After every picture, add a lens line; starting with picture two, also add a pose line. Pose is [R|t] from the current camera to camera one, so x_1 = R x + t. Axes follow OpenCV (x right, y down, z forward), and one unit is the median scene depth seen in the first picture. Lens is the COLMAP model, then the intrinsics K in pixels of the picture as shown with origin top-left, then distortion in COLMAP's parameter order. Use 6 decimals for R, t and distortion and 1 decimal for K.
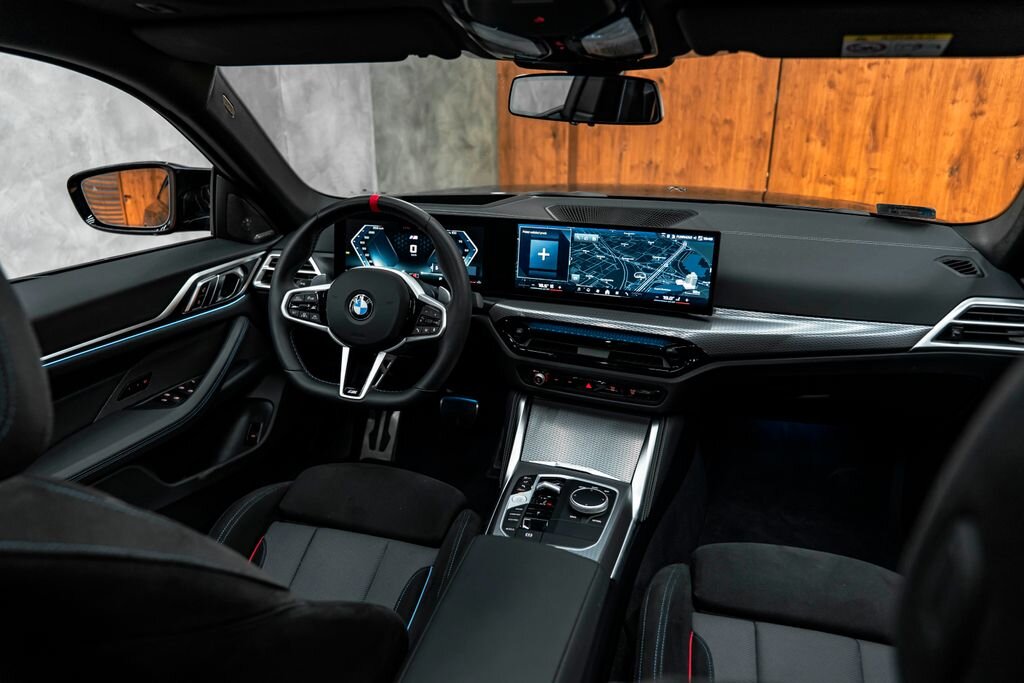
lens RADIAL K [[702.8, 0, 513.3], [0, 702.8, 338.1], [0, 0, 1]] dist [-0.026862, 0.012378]
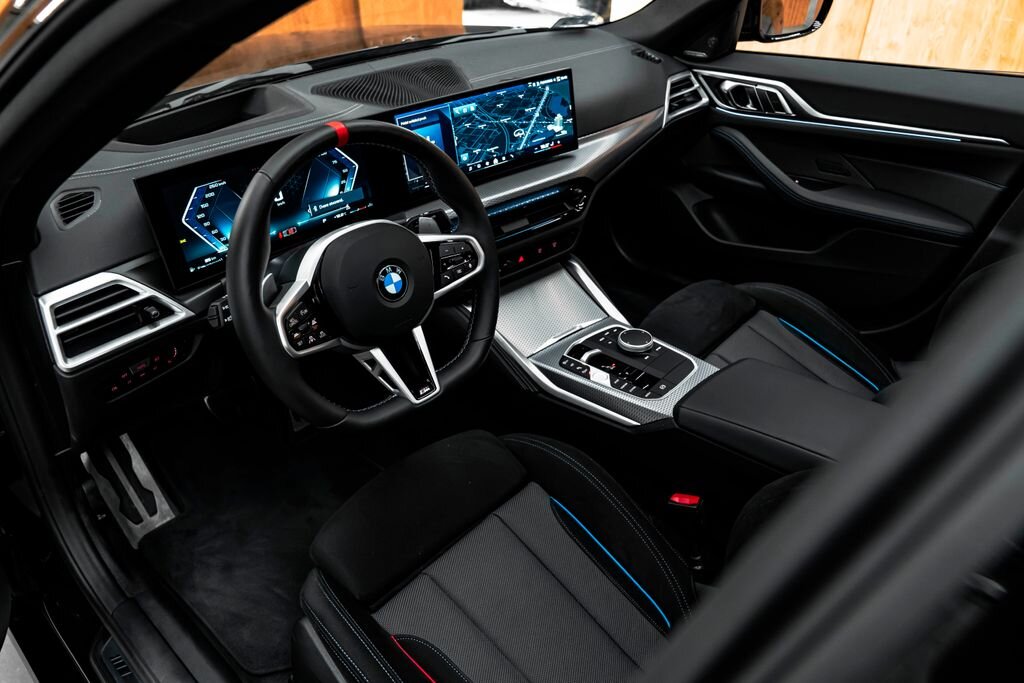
lens RADIAL K [[702.8, 0, 512.9], [0, 702.8, 338.4], [0, 0, 1]] dist [-0.026862, 0.012378]
pose [[0.448219, -0.497835, 0.742469, -0.681879], [0.308032, 0.865719, 0.394521, -0.226562], [-0.839176, 0.051872, 0.541381, 0.489206]]
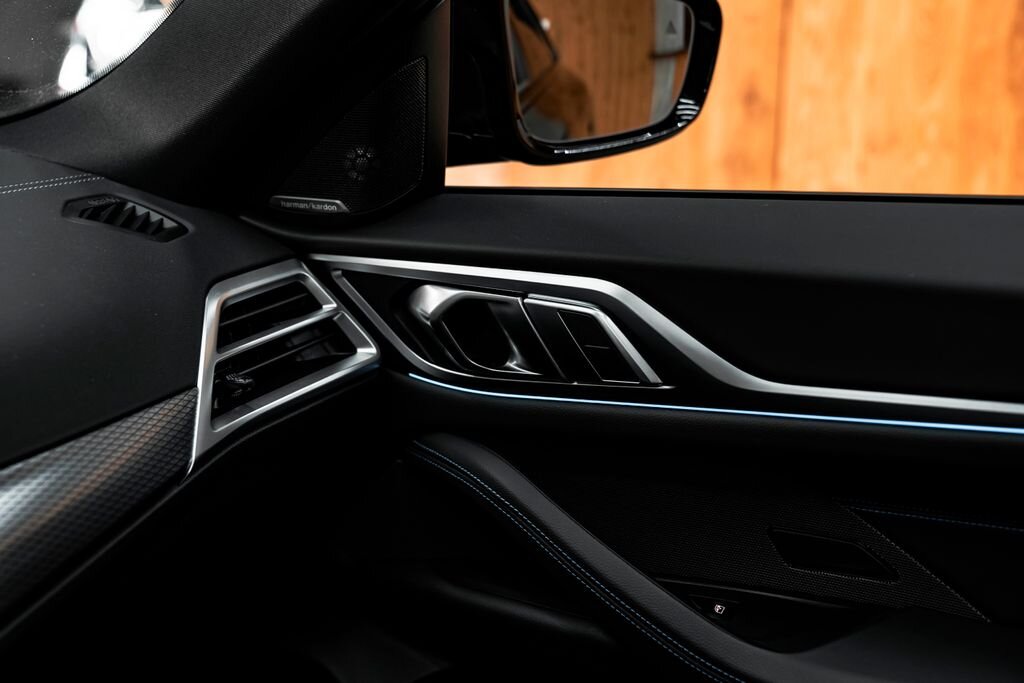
lens RADIAL K [[1351.4, 0, 506.6], [0, 1351.4, 344.6], [0, 0, 1]] dist [-0.020797, 0.000000]
pose [[0.204854, -0.262530, 0.942928, 0.001137], [0.331802, 0.924944, 0.185437, -0.099897], [-0.920838, 0.274878, 0.276586, 0.601288]]
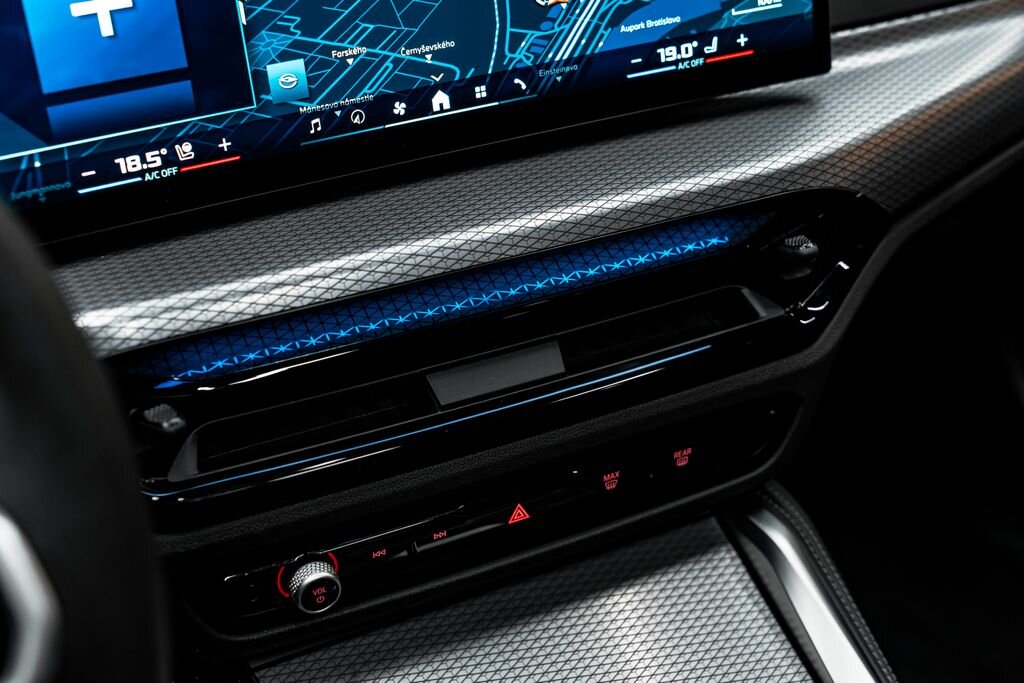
lens RADIAL K [[1515.4, 0, 520.4], [0, 1515.4, 344.4], [0, 0, 1]] dist [0.012780, 0.000000]
pose [[0.641461, -0.380654, 0.666056, -0.204598], [0.281852, 0.924432, 0.256874, -0.112062], [-0.713504, 0.022955, 0.700276, 0.652432]]
